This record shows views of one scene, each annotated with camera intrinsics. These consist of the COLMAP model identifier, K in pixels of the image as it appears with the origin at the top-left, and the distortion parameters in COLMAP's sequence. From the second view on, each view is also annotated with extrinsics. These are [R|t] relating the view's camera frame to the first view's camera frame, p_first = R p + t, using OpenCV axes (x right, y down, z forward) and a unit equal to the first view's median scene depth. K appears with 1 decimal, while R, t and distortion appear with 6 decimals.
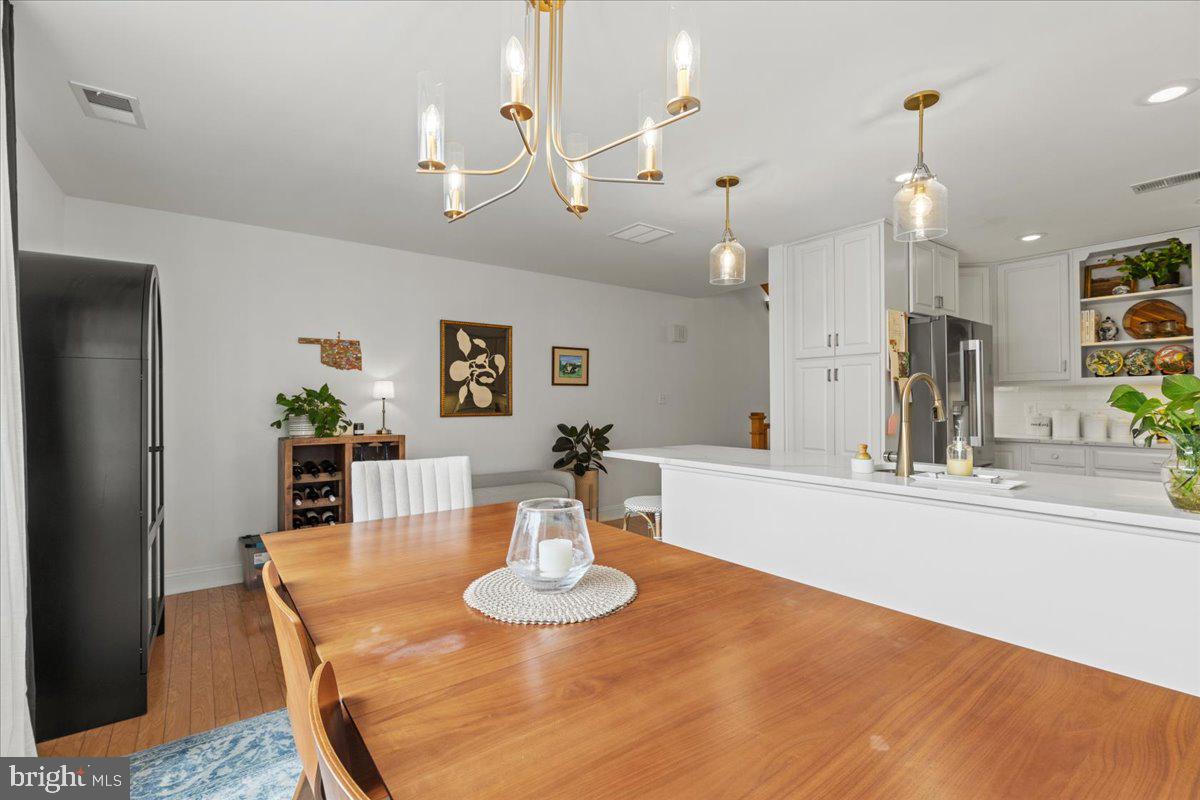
lens RADIAL K [[538.6, 0, 598.1], [0, 538.6, 393.9], [0, 0, 1]] dist [-0.003823, -0.000431]
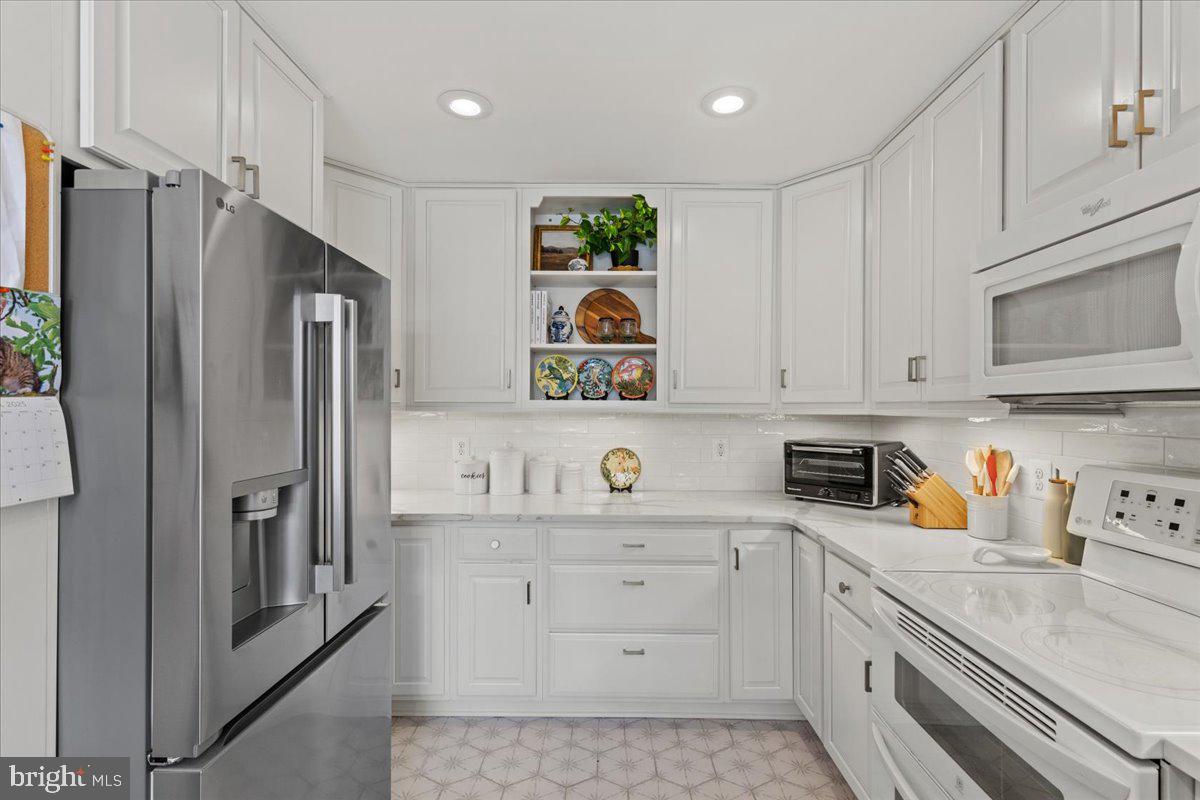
lens RADIAL K [[535.2, 0, 602.3], [0, 535.2, 406.2], [0, 0, 1]] dist [0.003284, -0.000525]
pose [[0.601640, 0.006109, 0.798744, 0.471701], [-0.019483, 0.999785, 0.007028, -0.029171], [-0.798530, -0.019790, 0.601630, 0.576406]]
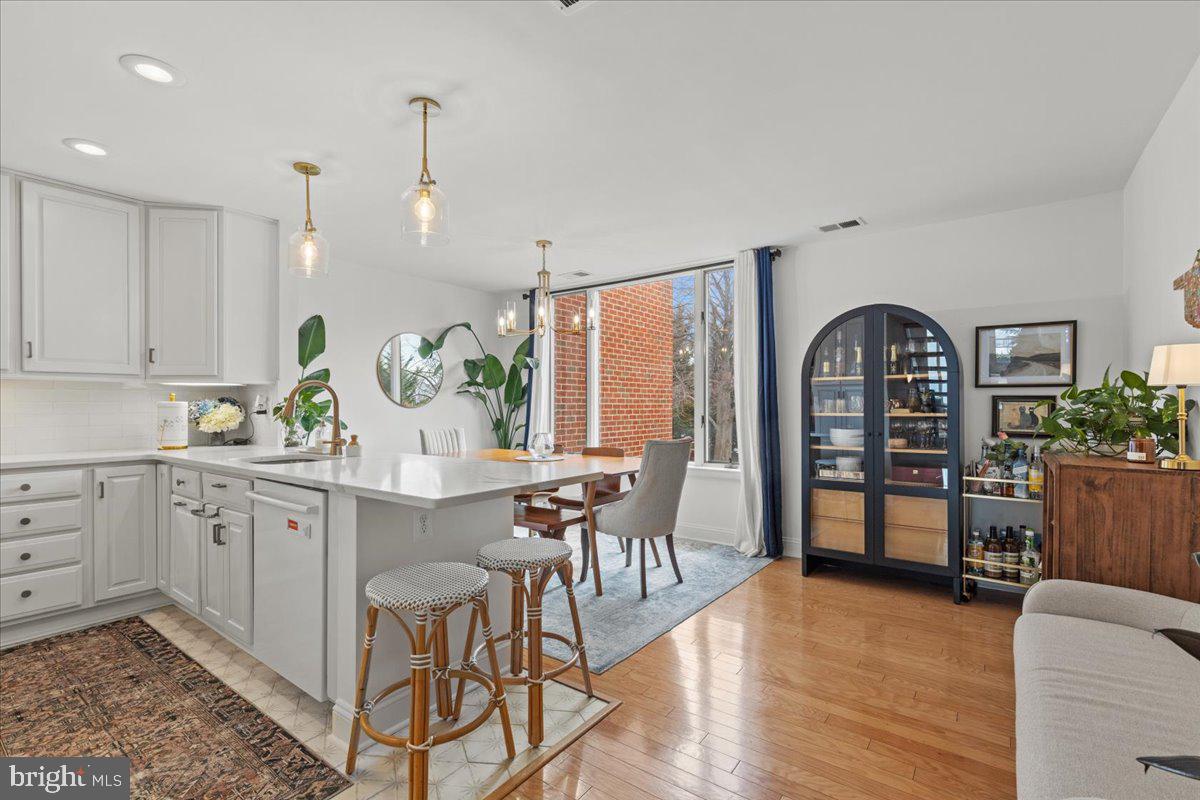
lens RADIAL K [[536.5, 0, 601.5], [0, 536.5, 403.5], [0, 0, 1]] dist [0.002399, -0.000669]
pose [[-0.955637, 0.005116, -0.294504, 0.161899], [0.011461, 0.999738, -0.019822, 0.025583], [0.294325, -0.022318, -0.955445, 1.258167]]
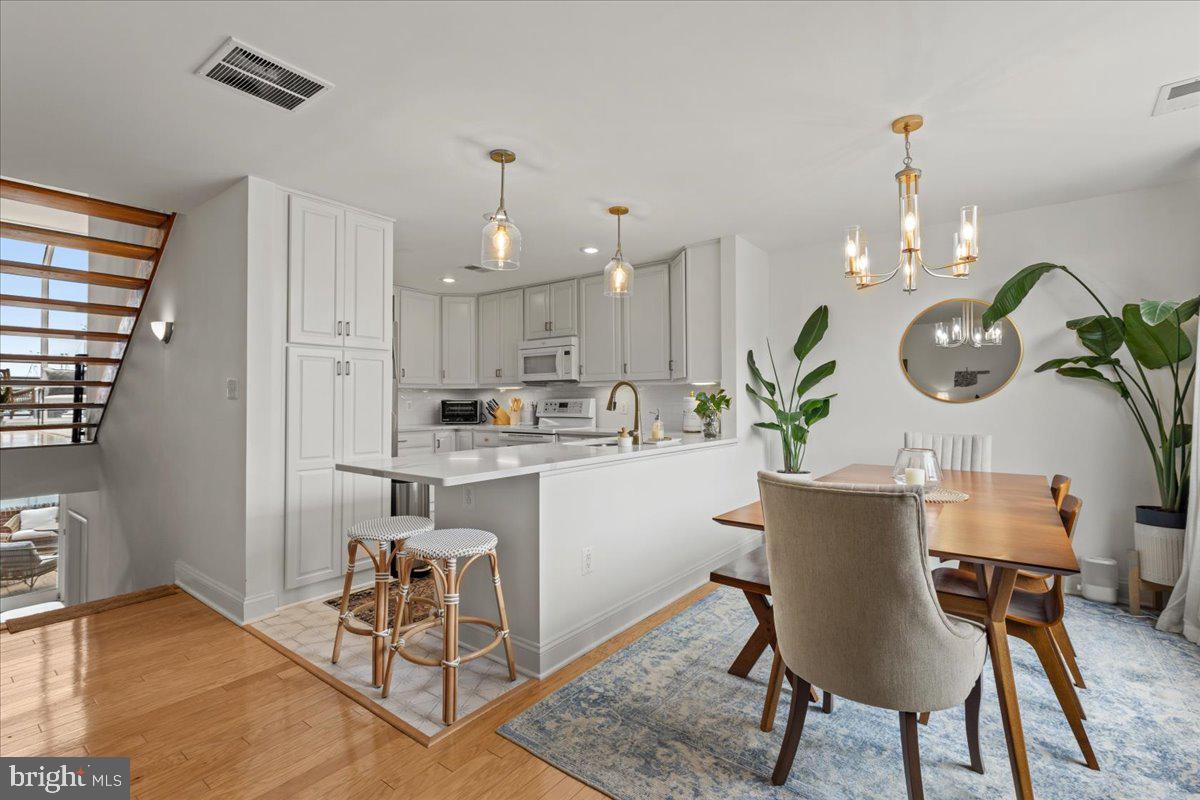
lens RADIAL K [[552.9, 0, 615.4], [0, 552.9, 389.4], [0, 0, 1]] dist [0.000320, 0.000168]
pose [[-0.288926, 0.021651, 0.957107, -0.493854], [-0.012433, 0.999575, -0.026364, 0.015135], [-0.957271, -0.019517, -0.288534, 0.760071]]
